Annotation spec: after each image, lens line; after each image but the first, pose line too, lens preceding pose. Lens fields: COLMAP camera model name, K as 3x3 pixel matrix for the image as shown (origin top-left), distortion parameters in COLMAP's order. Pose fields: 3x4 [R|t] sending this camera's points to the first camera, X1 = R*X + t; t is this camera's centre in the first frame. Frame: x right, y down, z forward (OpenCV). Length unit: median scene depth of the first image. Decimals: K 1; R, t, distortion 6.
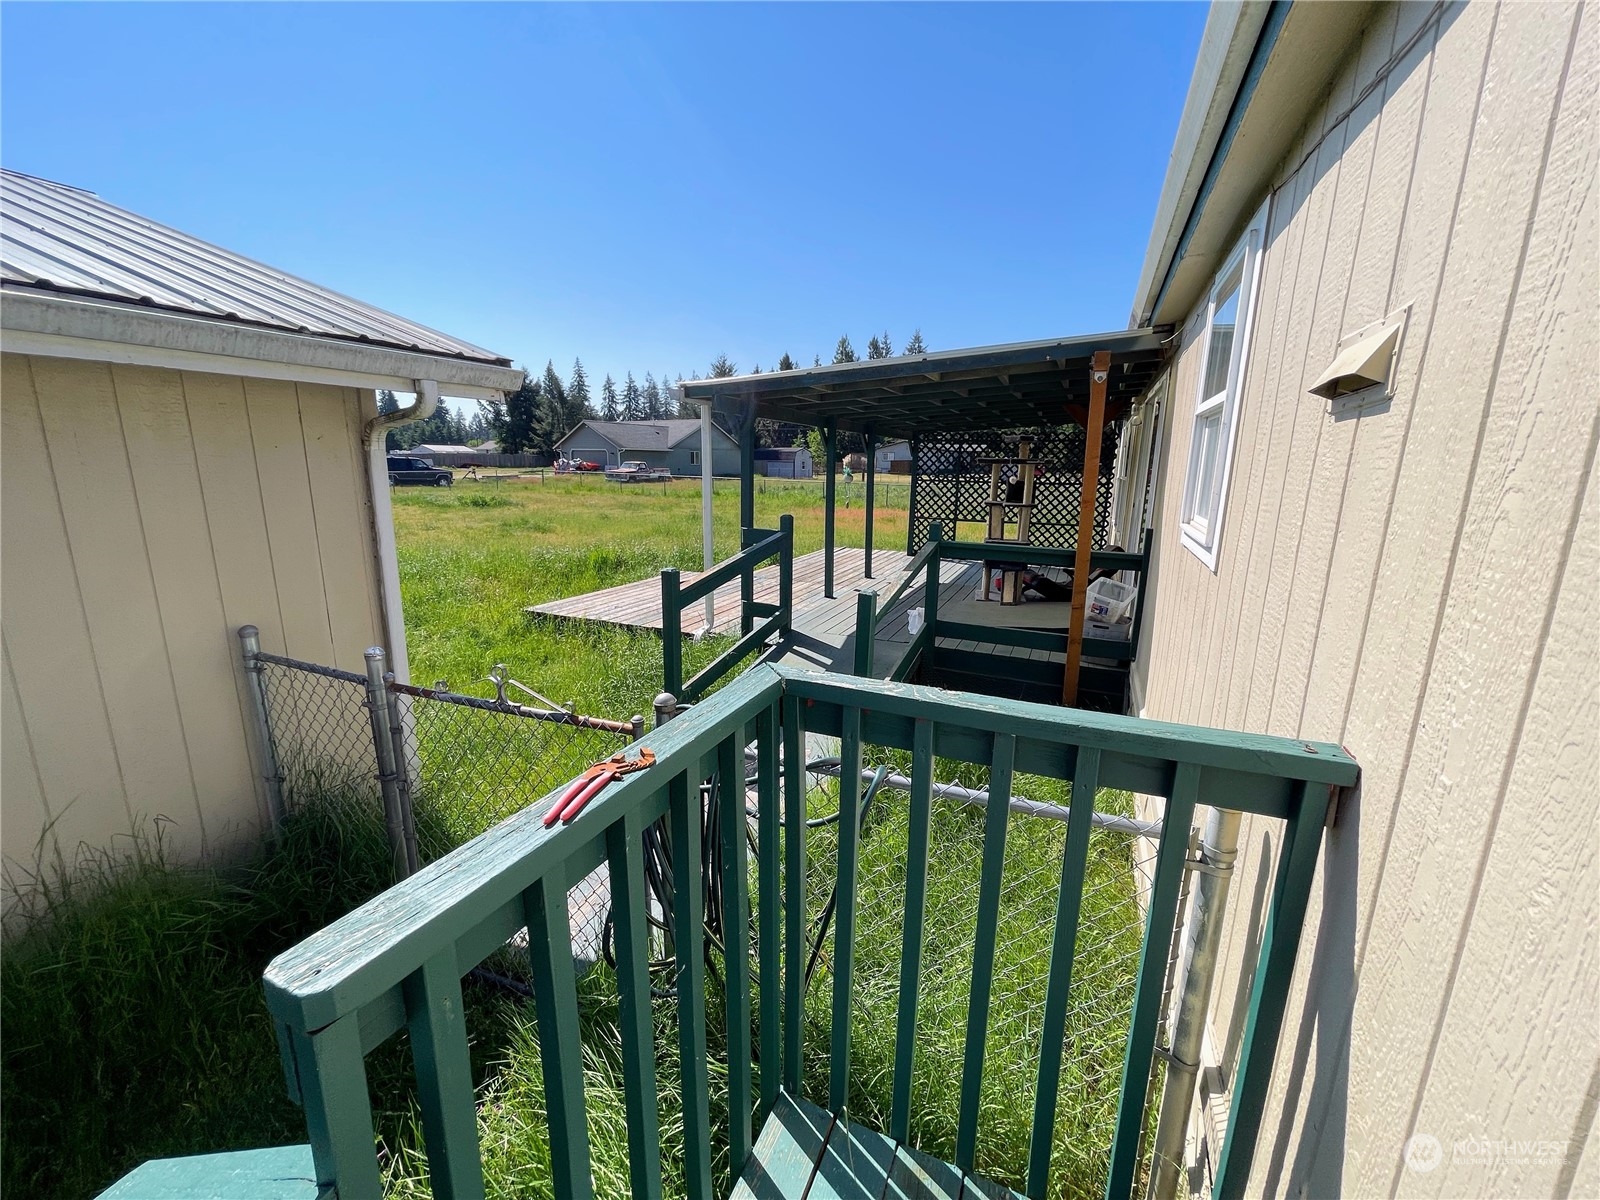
lens RADIAL K [[642.9, 0, 795.6], [0, 642.9, 606.3], [0, 0, 1]] dist [-0.004028, 0.001158]
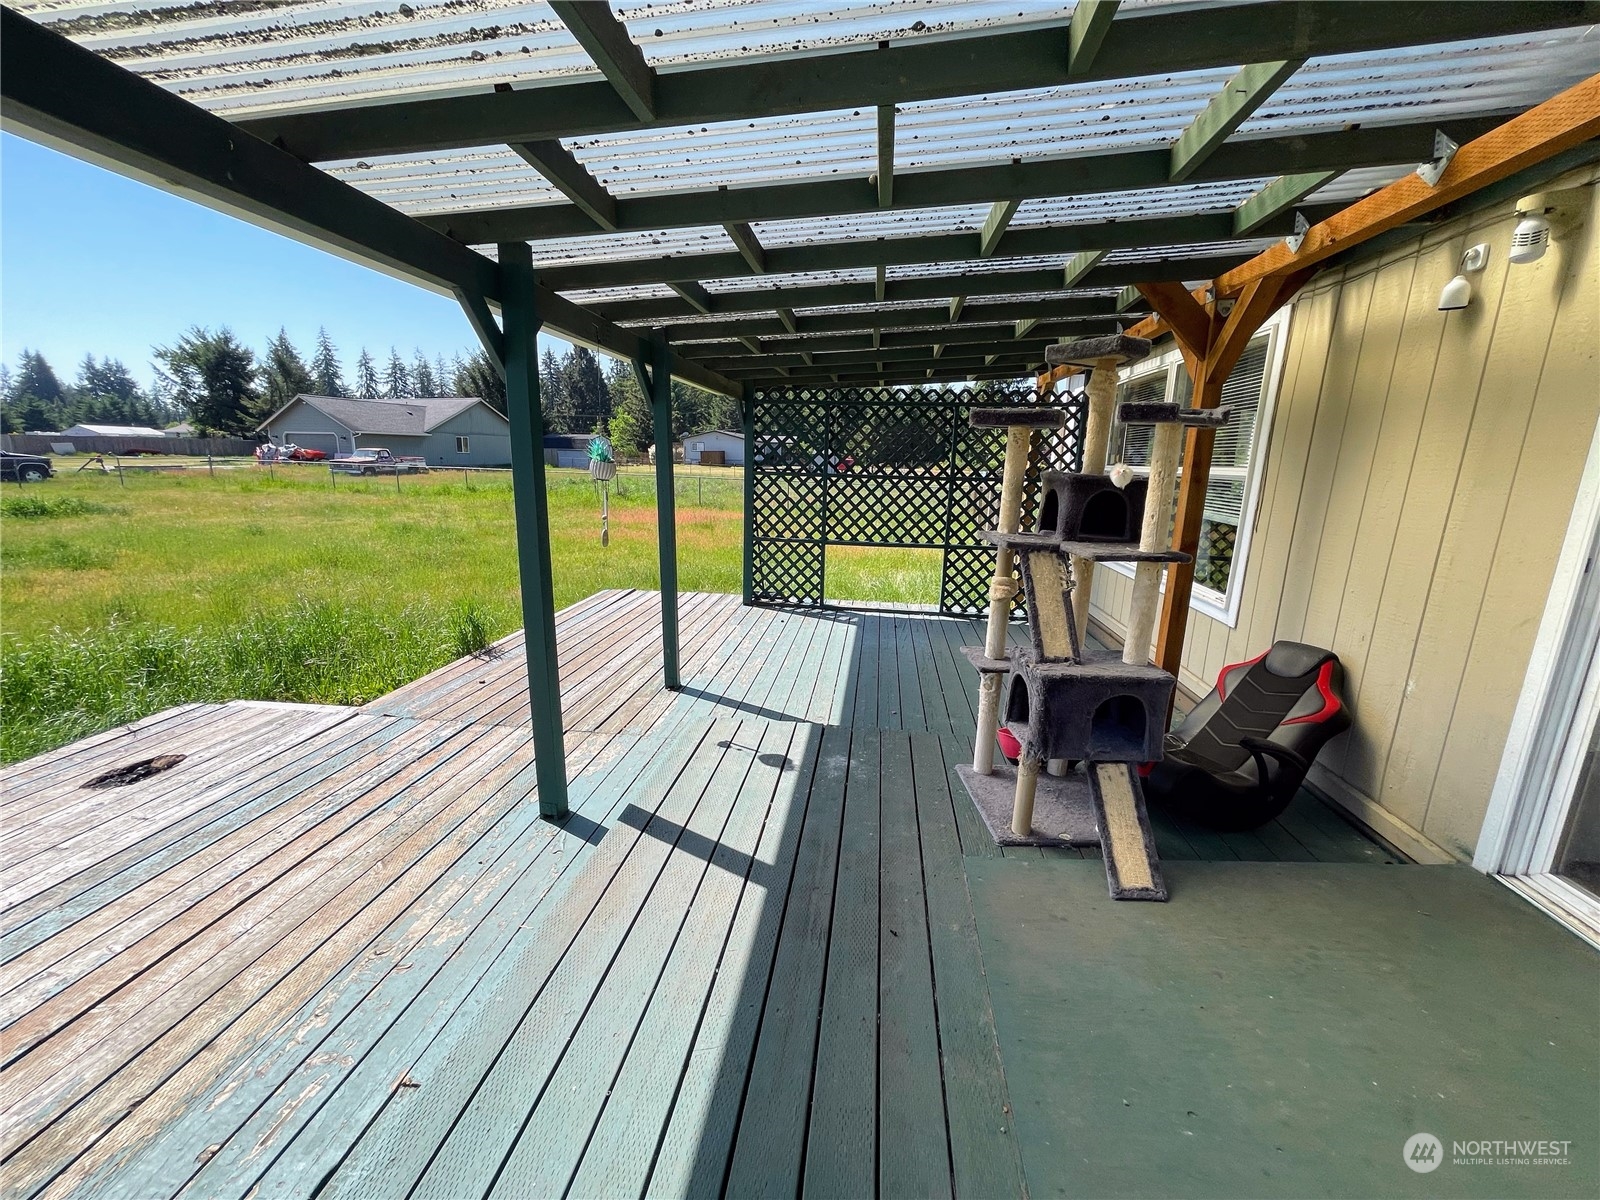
lens RADIAL K [[642.9, 0, 798.6], [0, 642.9, 597.5], [0, 0, 1]] dist [-0.004028, 0.001158]
pose [[0.957753, -0.055670, 0.282153, 0.013935], [0.055768, 0.998414, 0.007692, -0.020292], [-0.282134, 0.008368, 0.959339, 0.101906]]
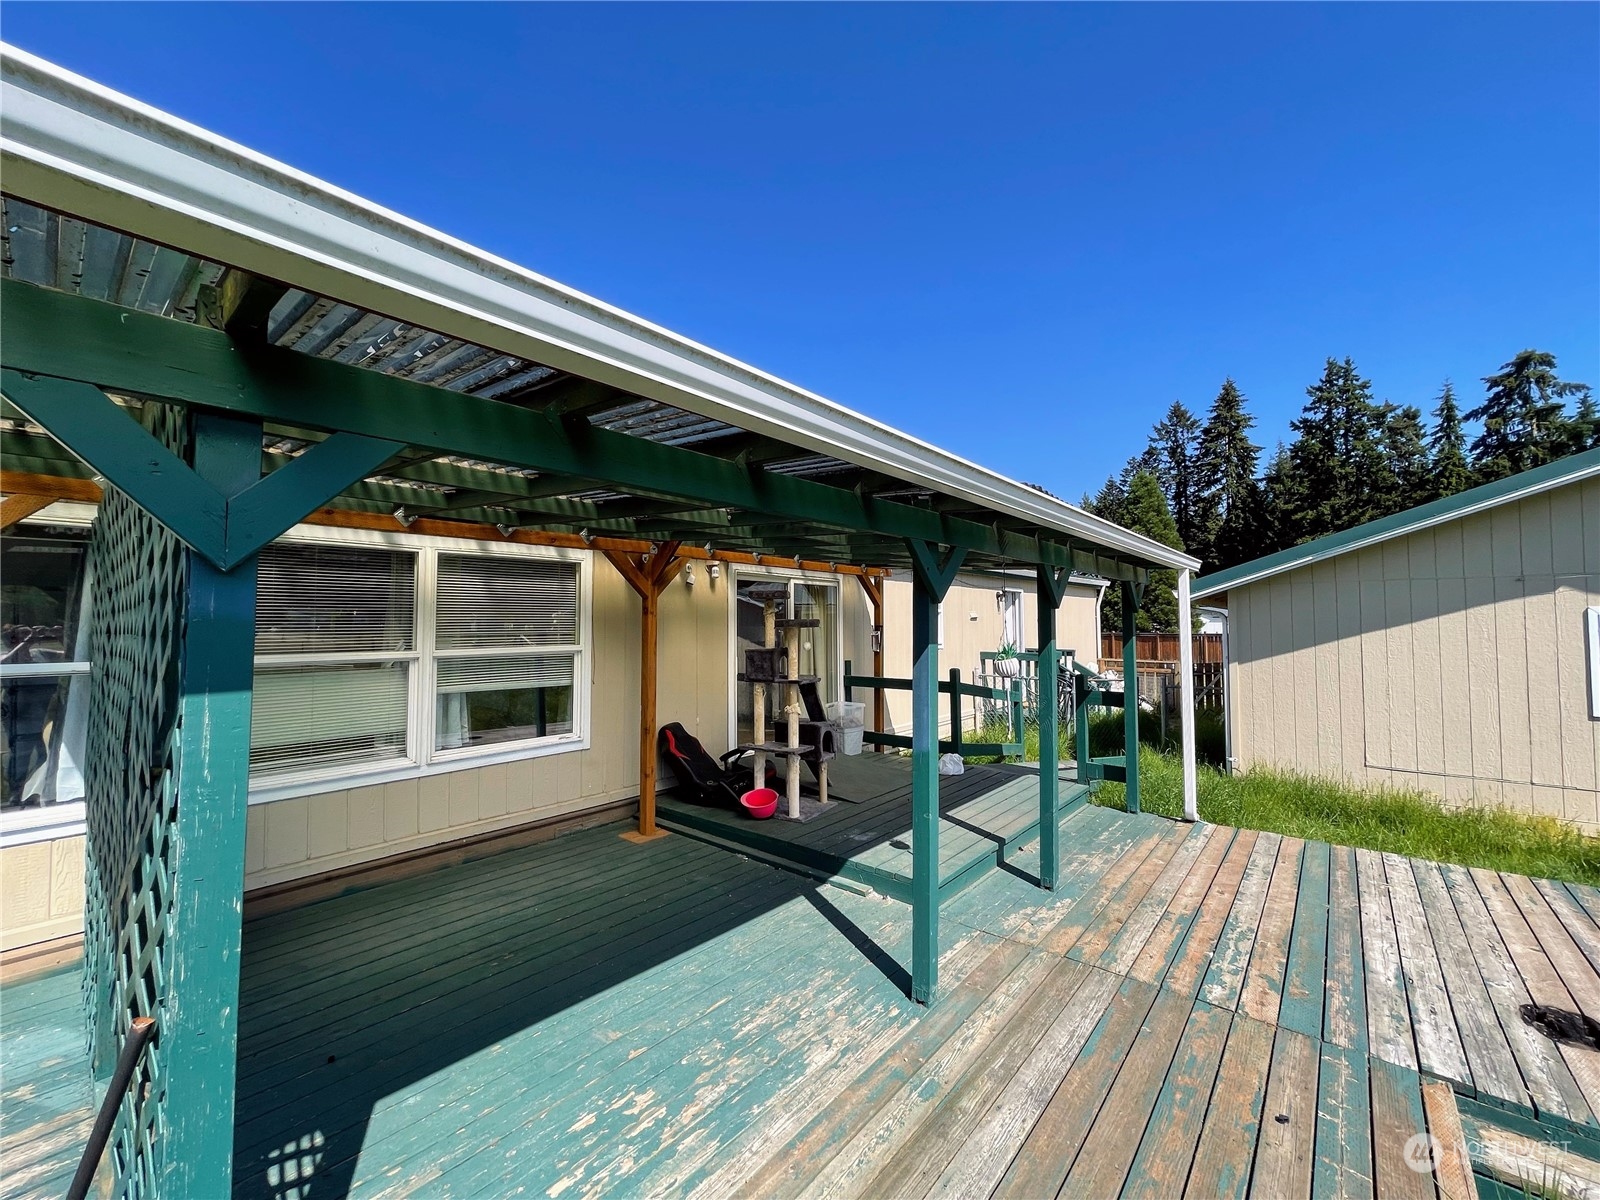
lens RADIAL K [[642.9, 0, 796.0], [0, 642.9, 594.3], [0, 0, 1]] dist [-0.004028, 0.001158]
pose [[-0.958957, 0.002357, 0.283542, 0.016104], [0.051635, 0.984697, 0.166450, -0.054472], [-0.278811, 0.174259, -0.944404, 0.240767]]
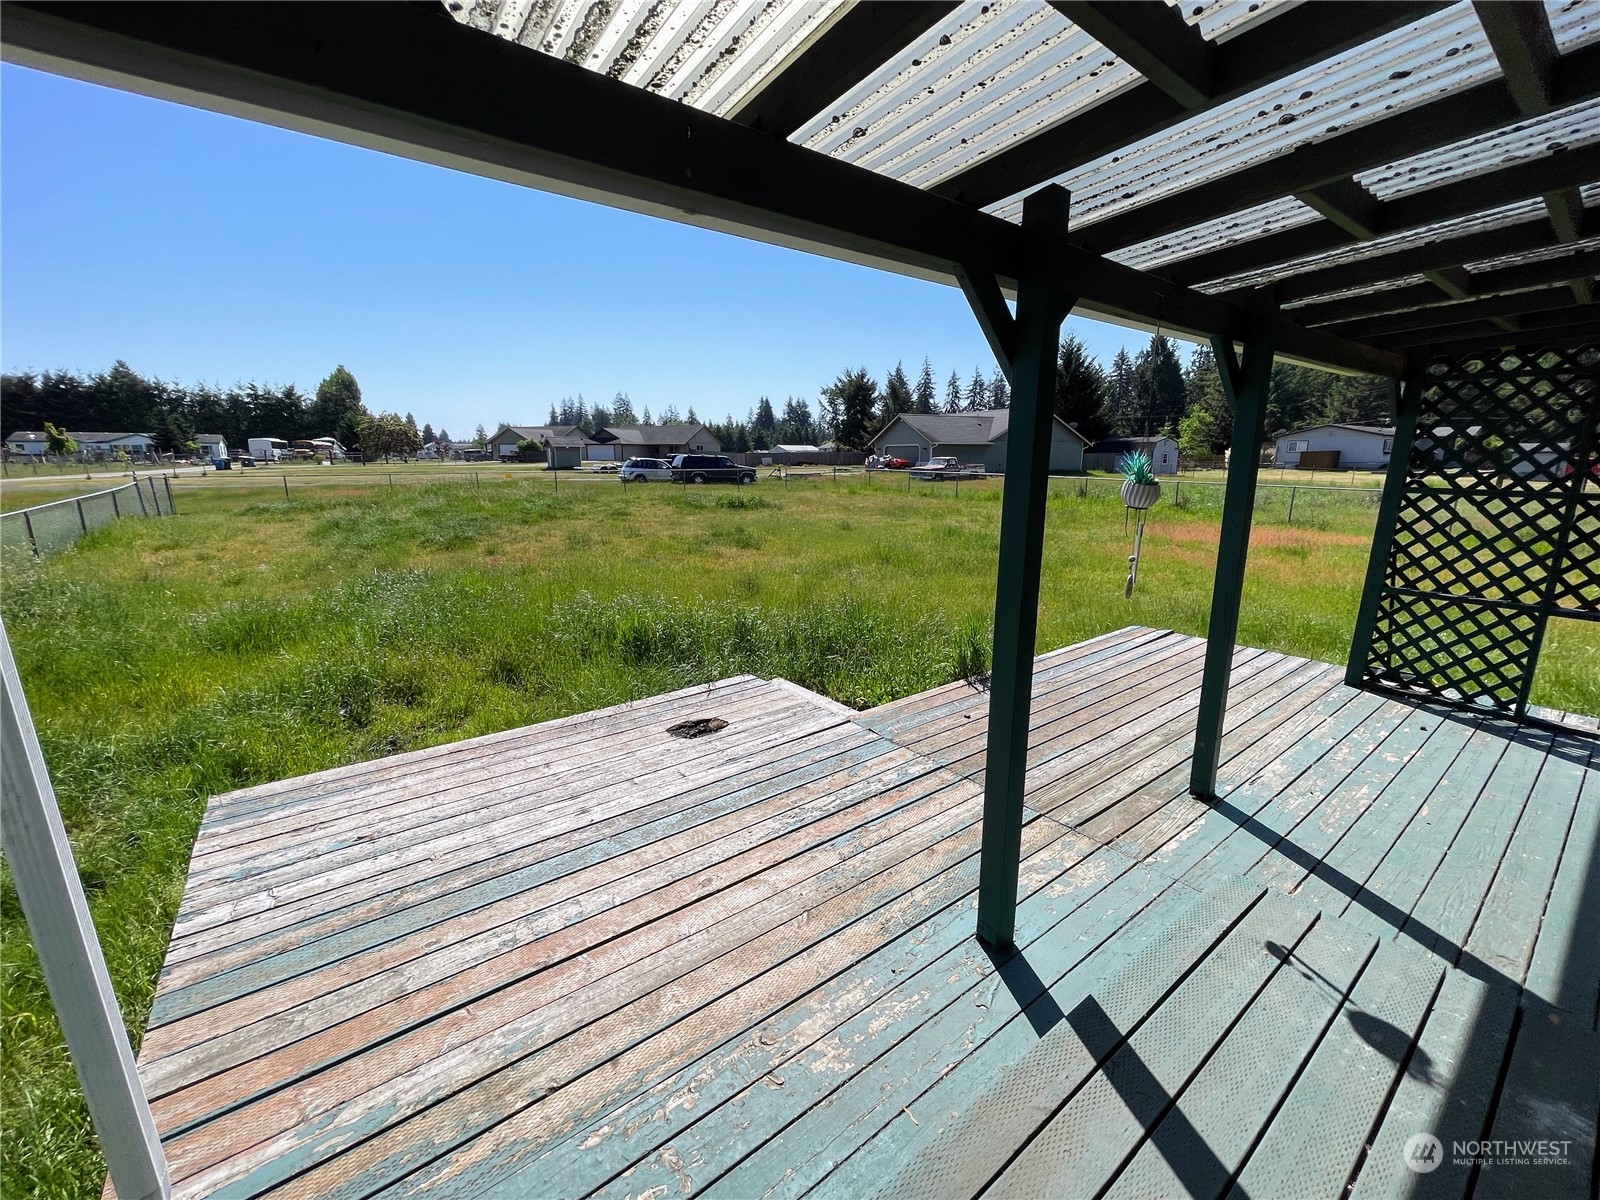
lens RADIAL K [[642.9, 0, 794.8], [0, 642.9, 597.0], [0, 0, 1]] dist [-0.004028, 0.001158]
pose [[0.871484, 0.090137, -0.482069, 0.015393], [-0.094221, 0.995426, 0.015790, -0.024620], [0.481288, 0.031661, 0.875991, 0.116510]]
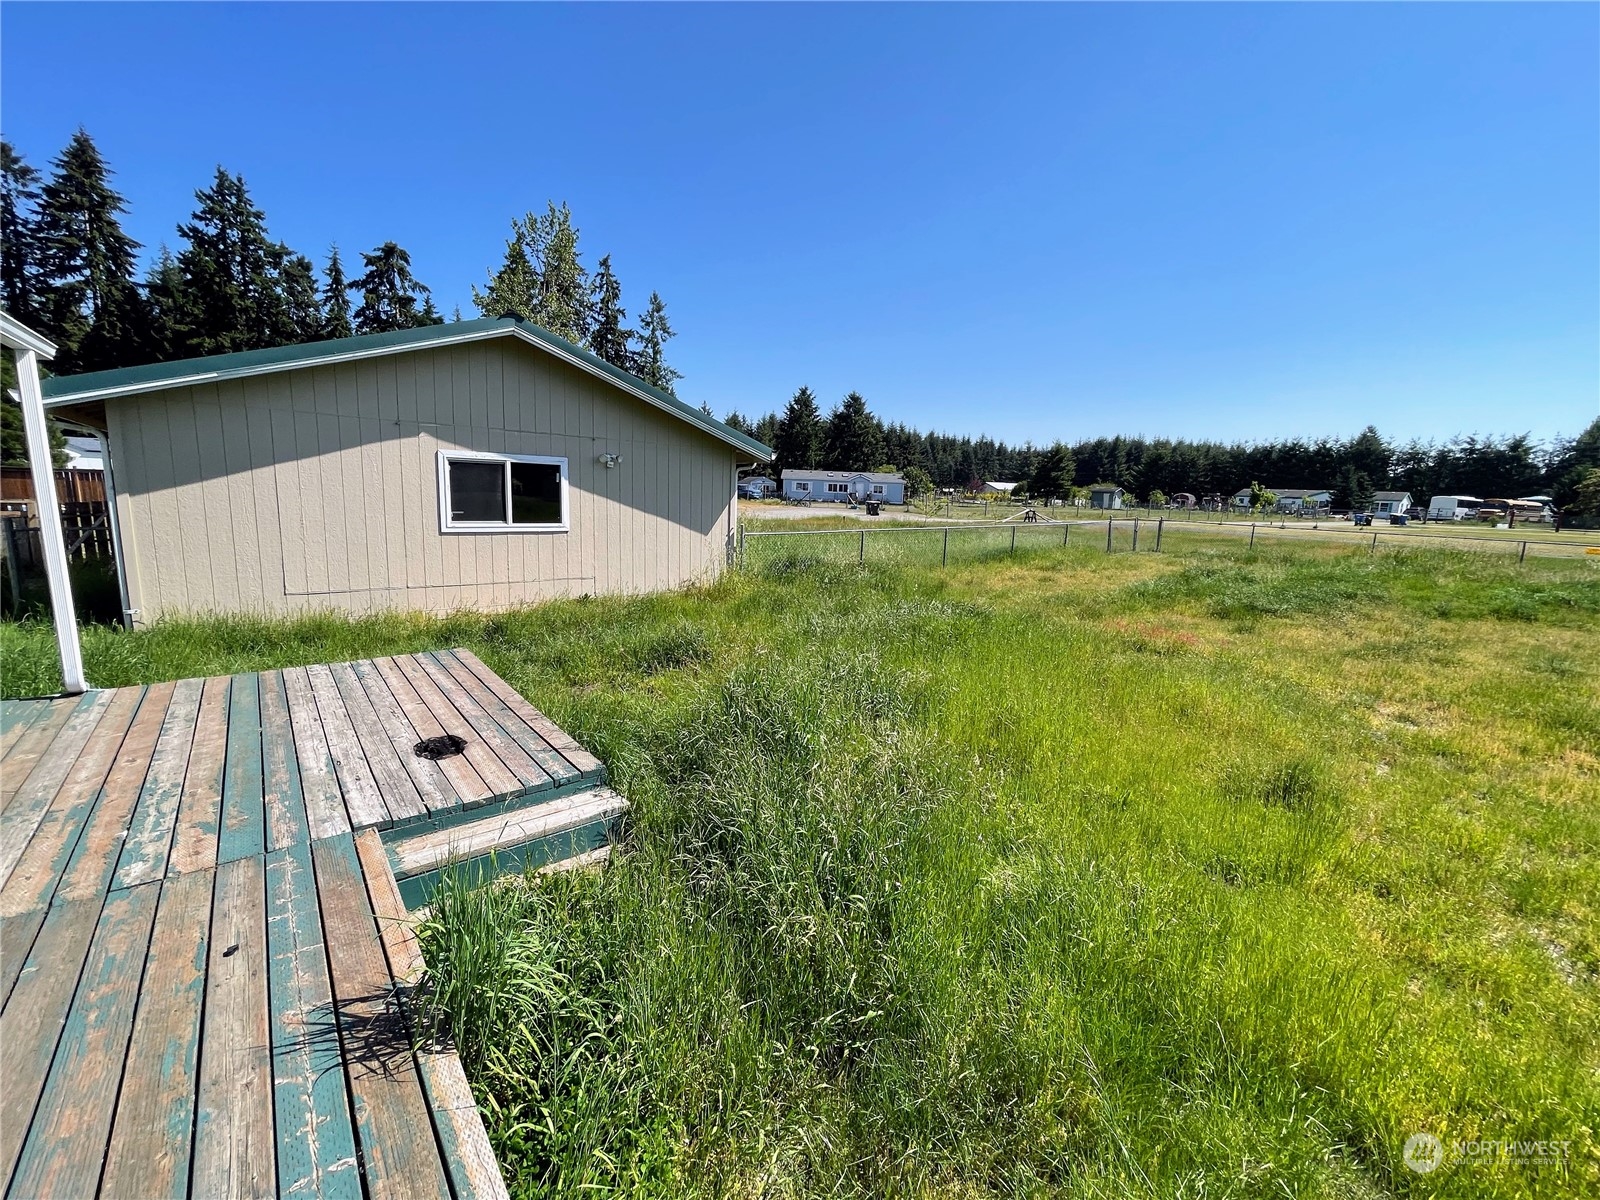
lens RADIAL K [[642.9, 0, 795.9], [0, 642.9, 599.1], [0, 0, 1]] dist [-0.004028, 0.001158]
pose [[-0.440673, 0.118147, -0.889859, 0.014661], [-0.241860, 0.939015, 0.244446, -0.049996], [0.864472, 0.322942, -0.385223, 0.236088]]
